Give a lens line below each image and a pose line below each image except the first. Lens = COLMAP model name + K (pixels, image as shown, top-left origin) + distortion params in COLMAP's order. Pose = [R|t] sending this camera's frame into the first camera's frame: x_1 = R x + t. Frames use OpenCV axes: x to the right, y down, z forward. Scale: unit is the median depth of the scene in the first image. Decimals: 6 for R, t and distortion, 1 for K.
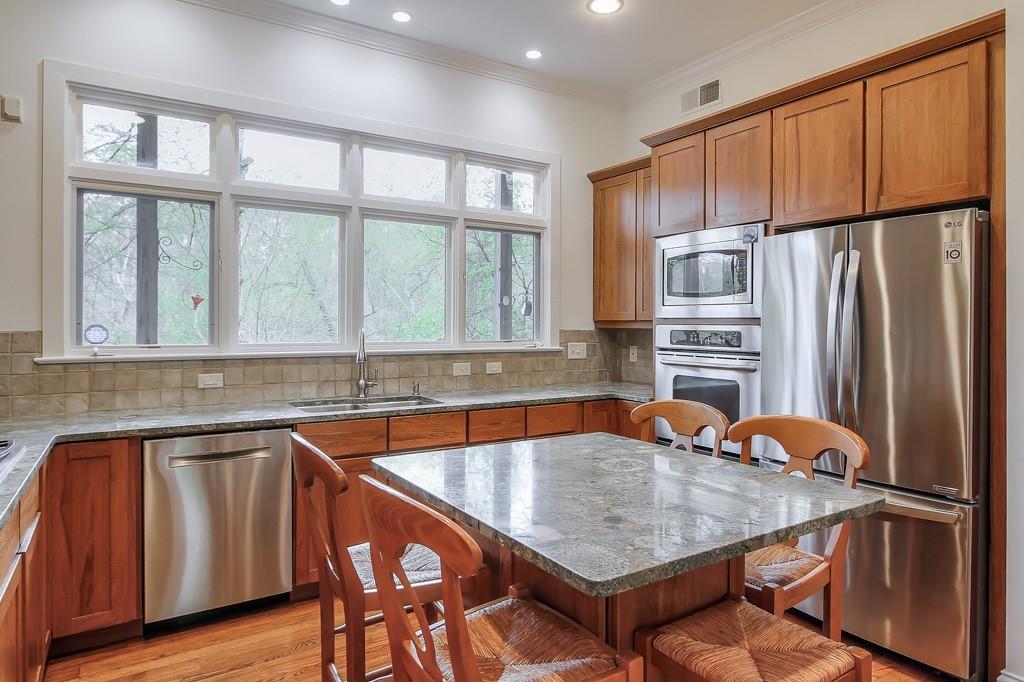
lens RADIAL K [[613.6, 0, 520.4], [0, 613.6, 322.5], [0, 0, 1]] dist [0.003499, -0.001213]
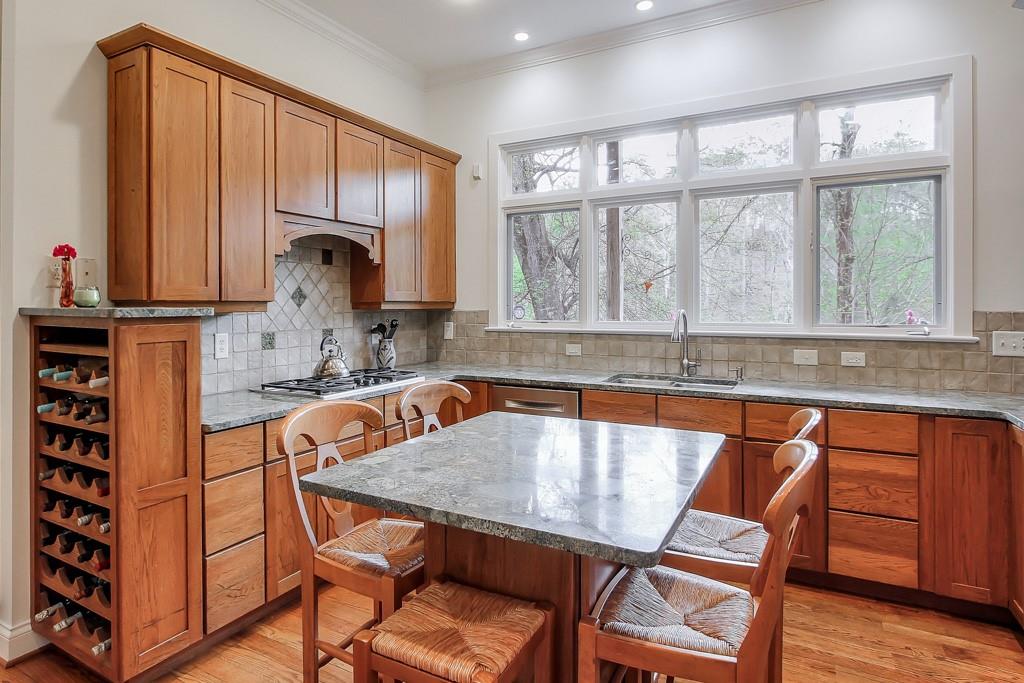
lens RADIAL K [[588.5, 0, 474.5], [0, 588.5, 308.9], [0, 0, 1]] dist [-0.005717, -0.001537]
pose [[0.456555, -0.000156, -0.889695, 0.430734], [0.004752, 0.999986, 0.002263, 0.005707], [0.889682, -0.005261, 0.456550, 0.232051]]
